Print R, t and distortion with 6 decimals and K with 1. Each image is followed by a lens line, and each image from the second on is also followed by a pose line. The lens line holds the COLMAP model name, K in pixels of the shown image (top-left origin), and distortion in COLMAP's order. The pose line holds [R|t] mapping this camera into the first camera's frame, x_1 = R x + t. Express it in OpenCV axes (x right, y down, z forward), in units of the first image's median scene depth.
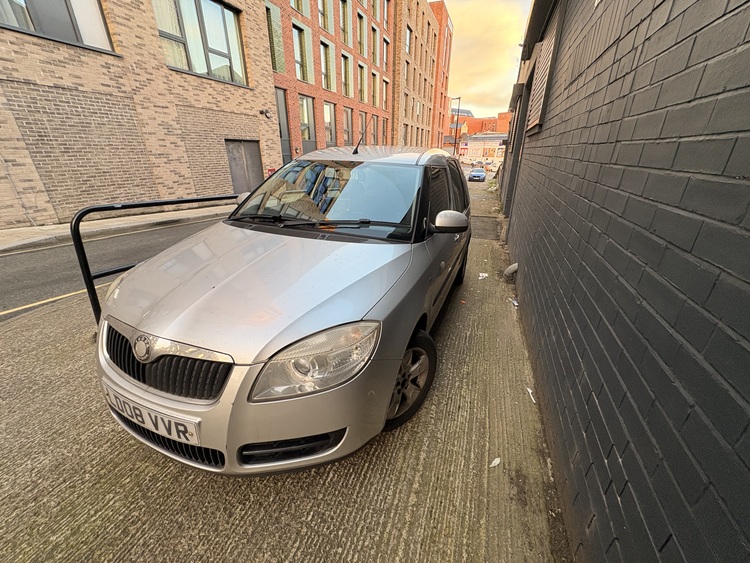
lens RADIAL K [[298.2, 0, 375.3], [0, 298.2, 279.5], [0, 0, 1]] dist [-0.001866, -0.000172]
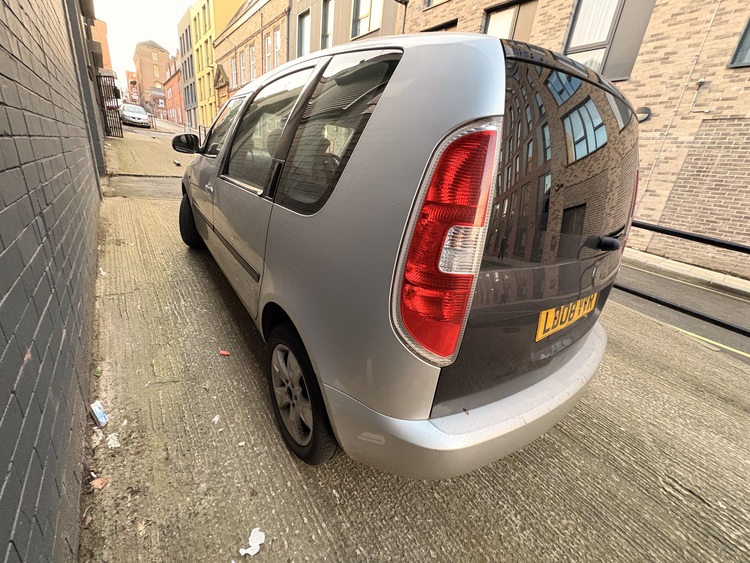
lens RADIAL K [[298.2, 0, 375.4], [0, 298.2, 279.8], [0, 0, 1]] dist [-0.001866, -0.000172]
pose [[-0.503850, 0.240591, -0.829609, 0.704658], [-0.444289, 0.751463, 0.487760, -0.491960], [0.740771, 0.614344, -0.271733, 1.569624]]
